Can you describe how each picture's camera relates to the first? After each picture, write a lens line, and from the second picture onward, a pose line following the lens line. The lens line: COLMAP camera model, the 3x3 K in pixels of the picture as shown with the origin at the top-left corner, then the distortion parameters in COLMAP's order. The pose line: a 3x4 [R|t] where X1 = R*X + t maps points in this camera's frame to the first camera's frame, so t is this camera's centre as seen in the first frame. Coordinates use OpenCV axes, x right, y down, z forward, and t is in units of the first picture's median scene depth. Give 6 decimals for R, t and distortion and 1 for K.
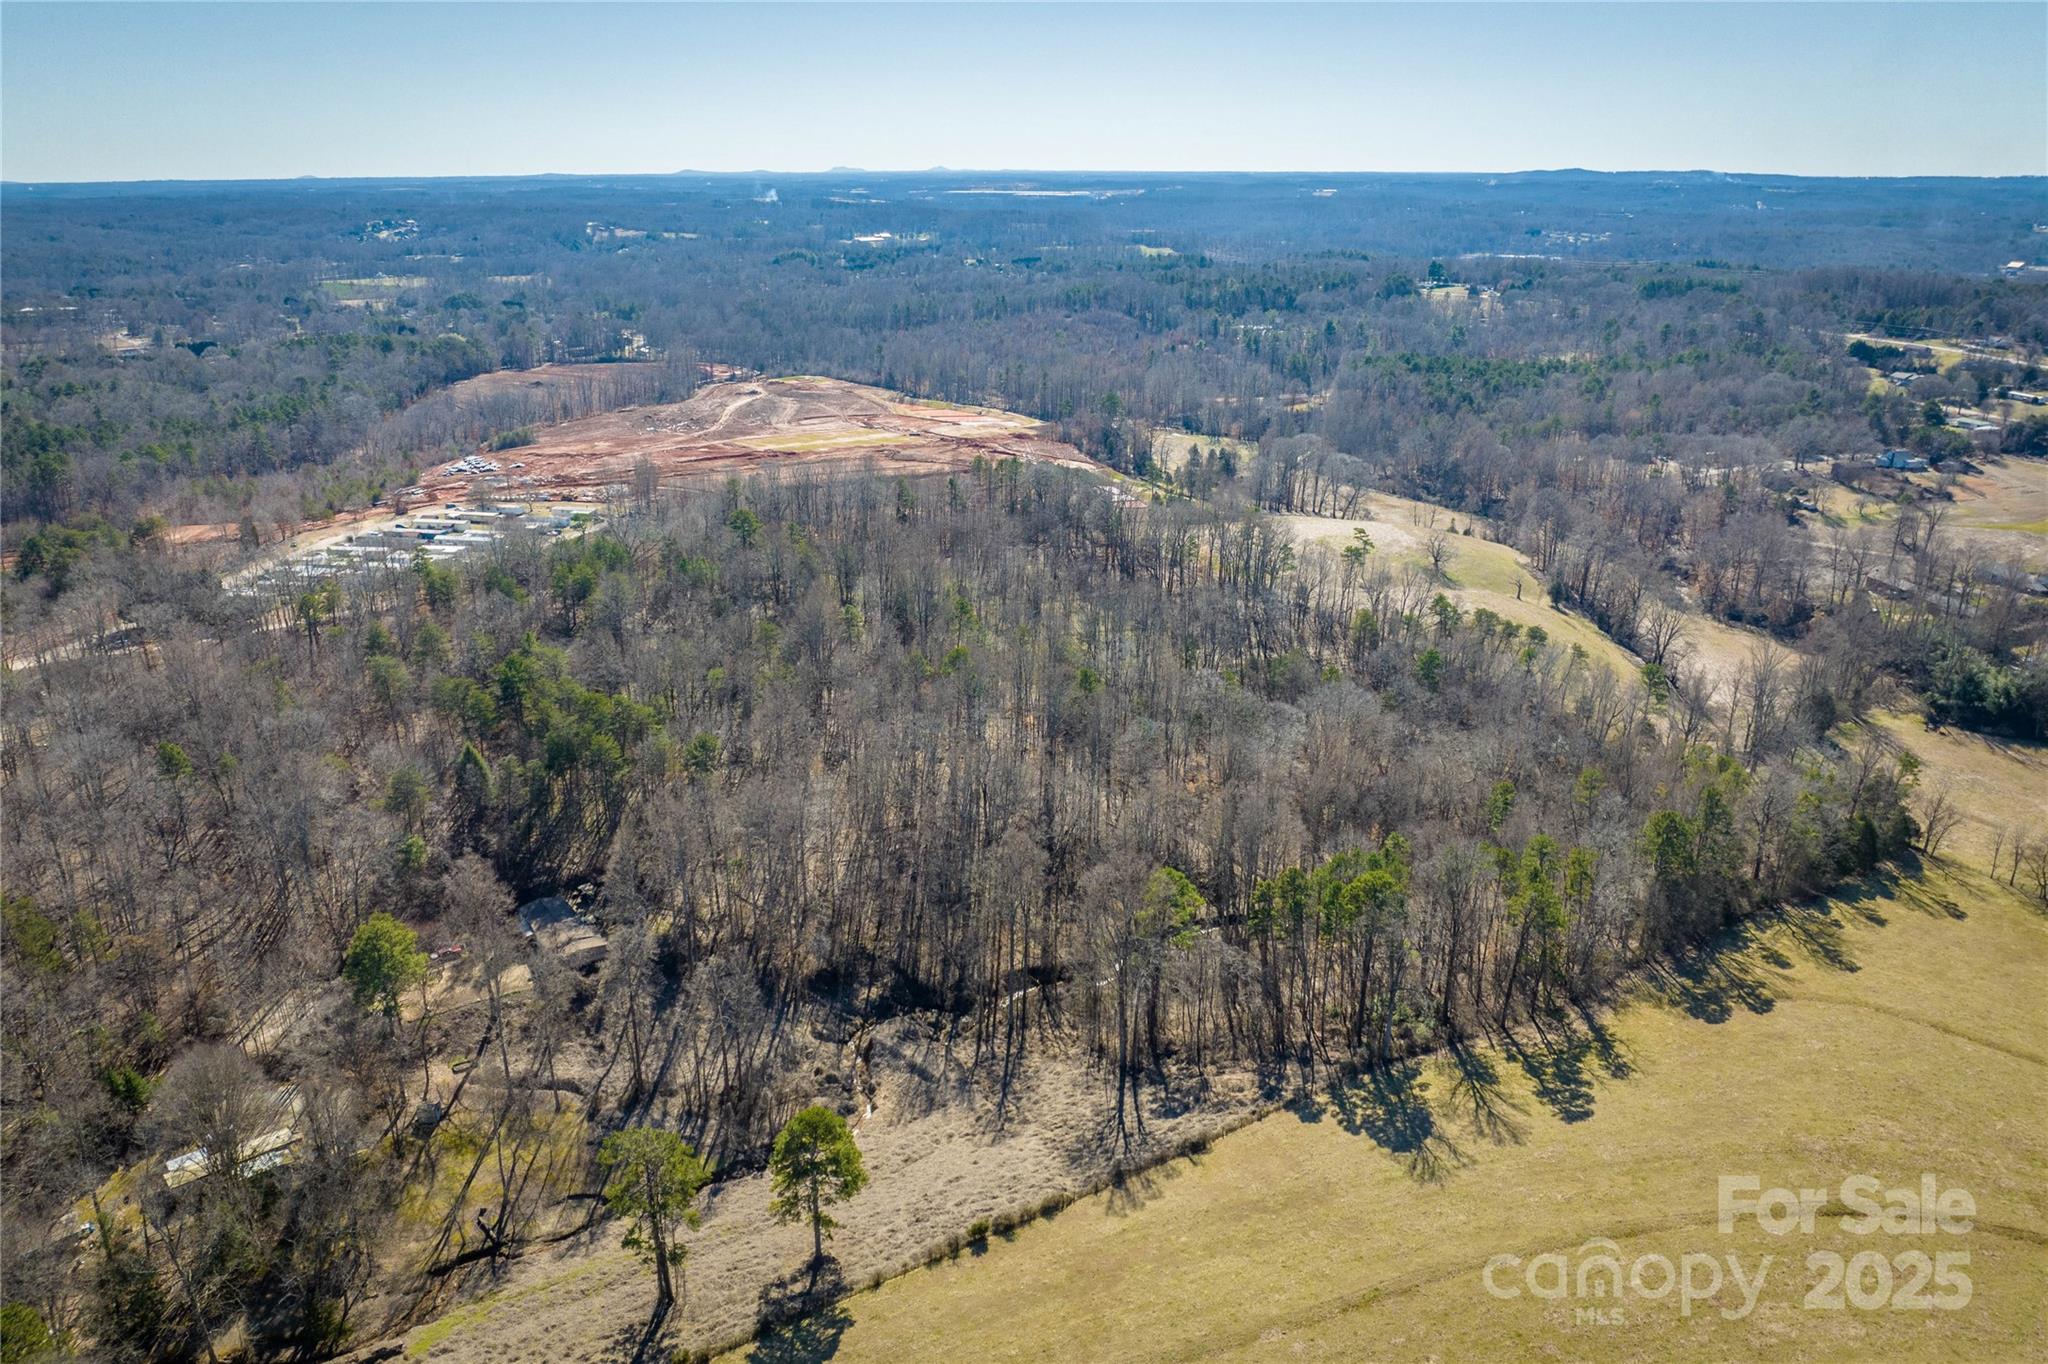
lens RADIAL K [[1435.8, 0, 1024.0], [0, 1435.8, 682.0], [0, 0, 1]] dist [-0.031130, -0.012431]
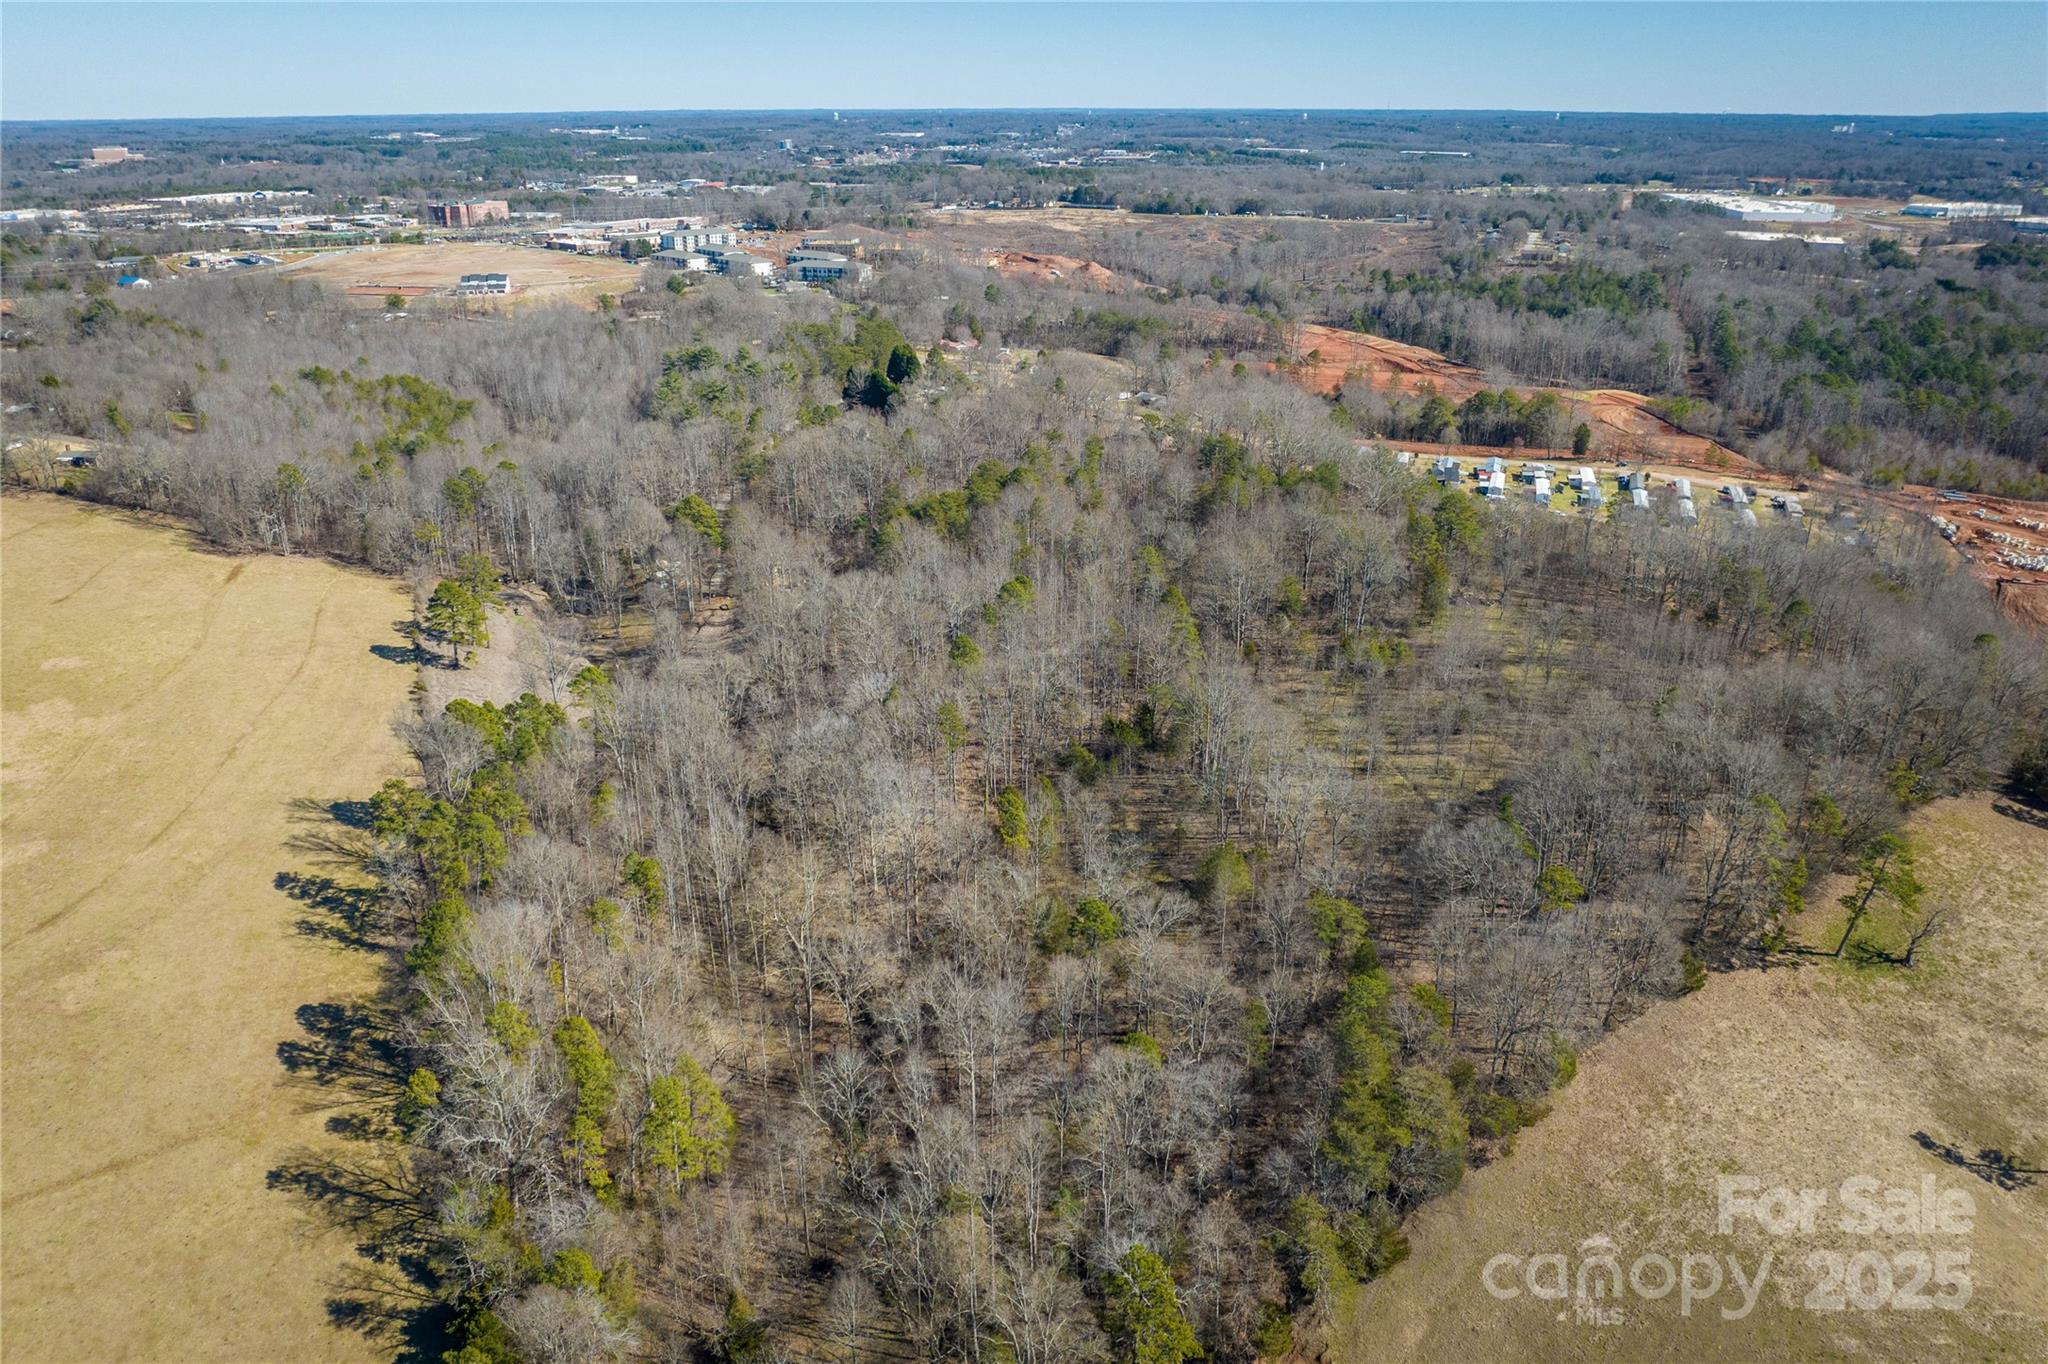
lens RADIAL K [[1443.5, 0, 1027.1], [0, 1443.5, 677.3], [0, 0, 1]] dist [-0.042290, 0.009630]
pose [[-0.174359, 0.368745, -0.913031, 1.040029], [-0.334630, 0.849861, 0.407135, -0.443696], [0.926079, 0.376516, -0.024787, 1.205722]]
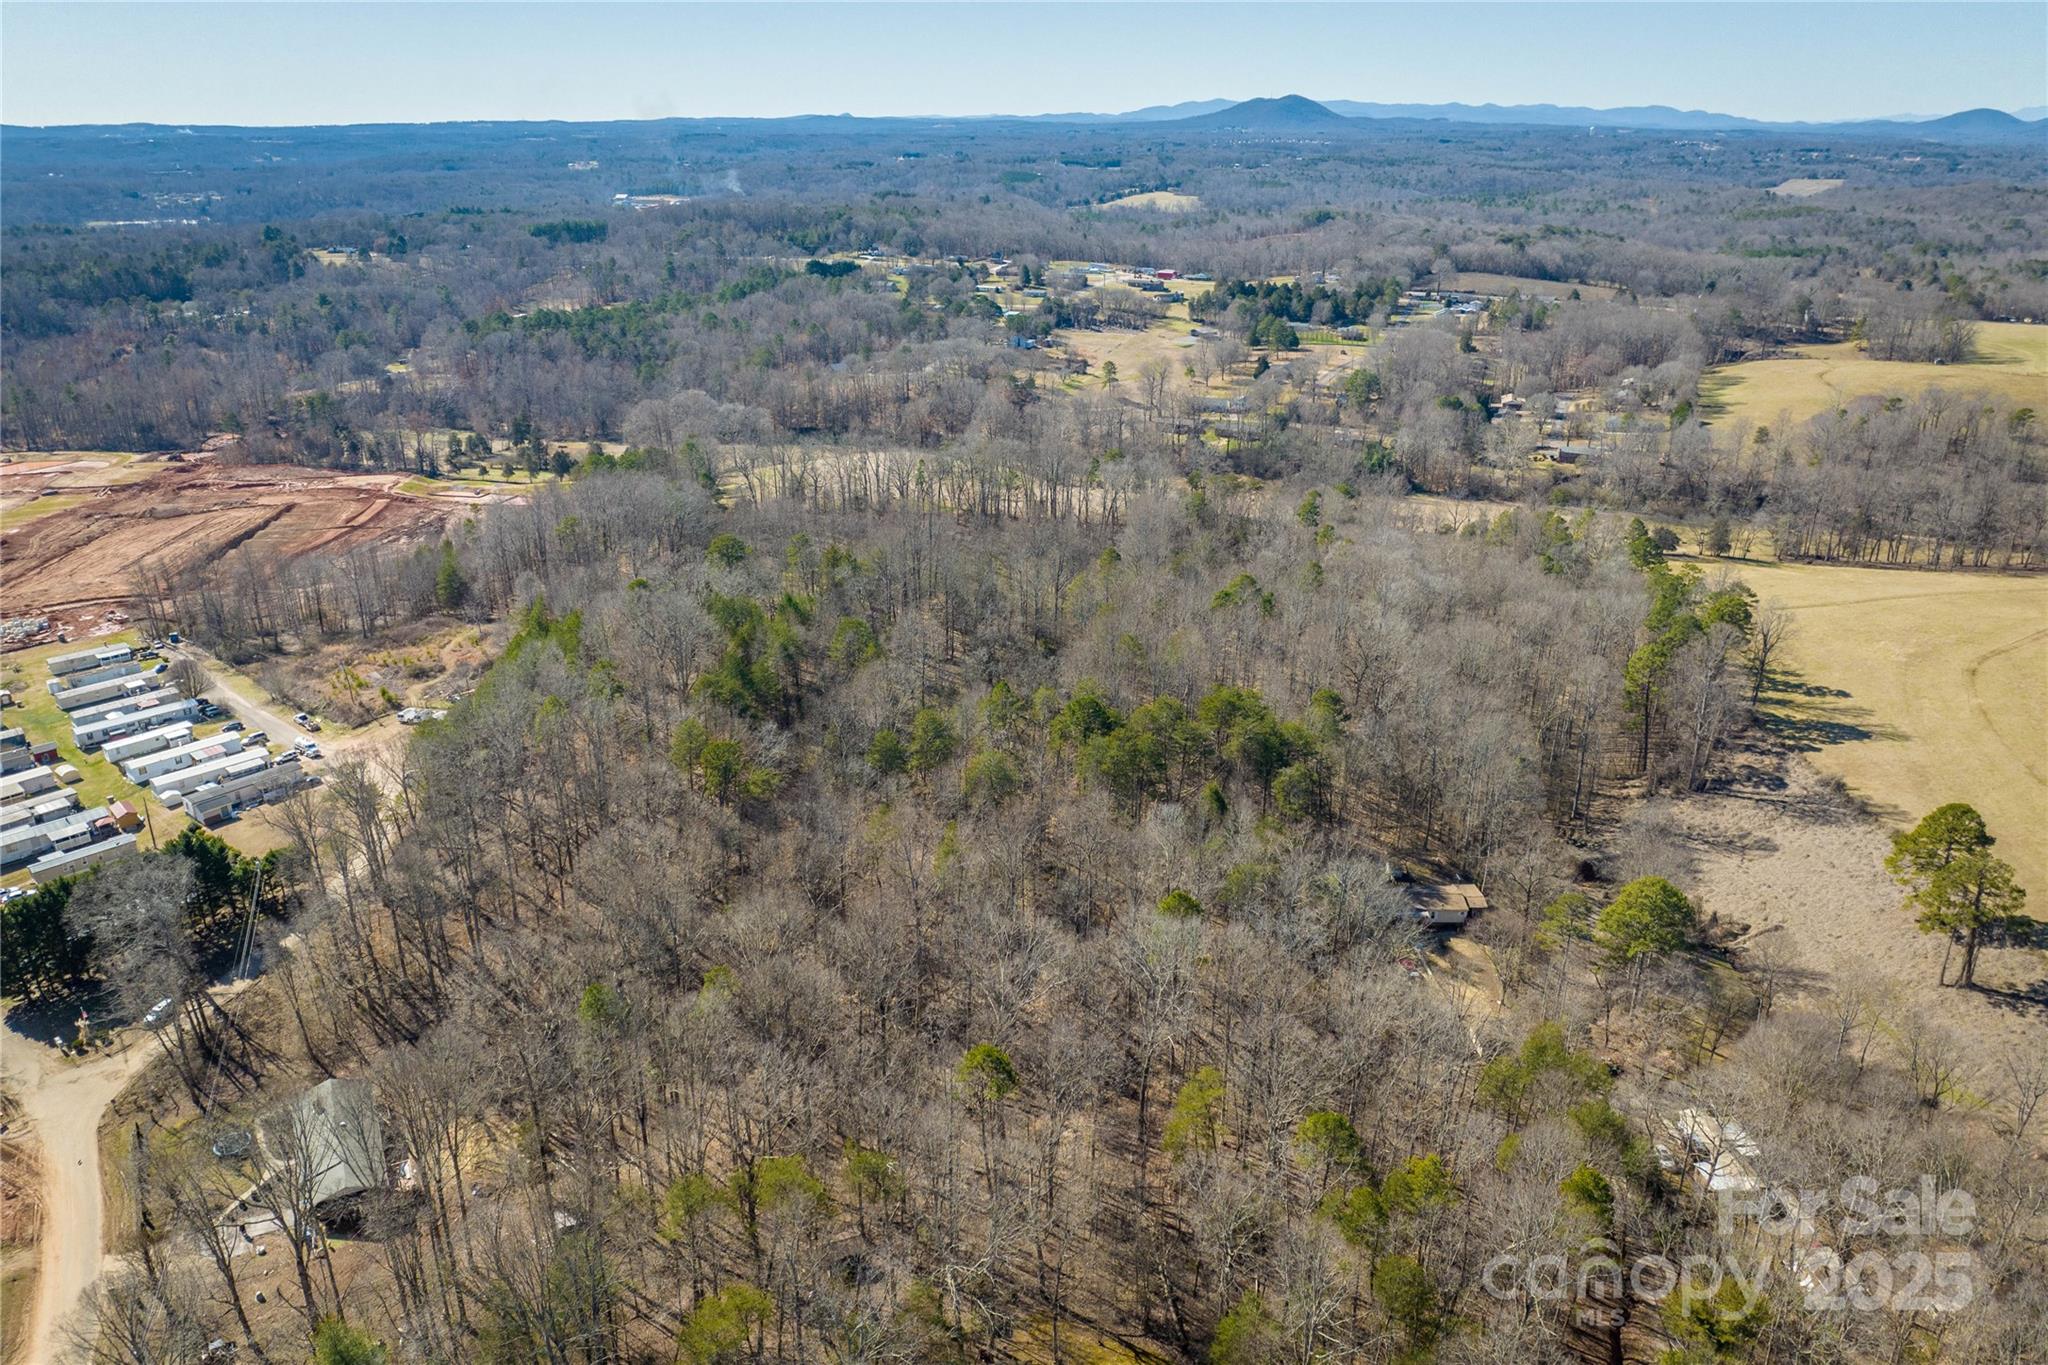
lens RADIAL K [[1443.5, 0, 1027.1], [0, 1443.5, 677.8], [0, 0, 1]] dist [-0.042290, 0.009630]
pose [[0.570208, -0.296944, 0.765955, -1.101691], [0.276119, 0.947417, 0.161739, -0.190807], [-0.773706, 0.119270, 0.622217, 0.536086]]
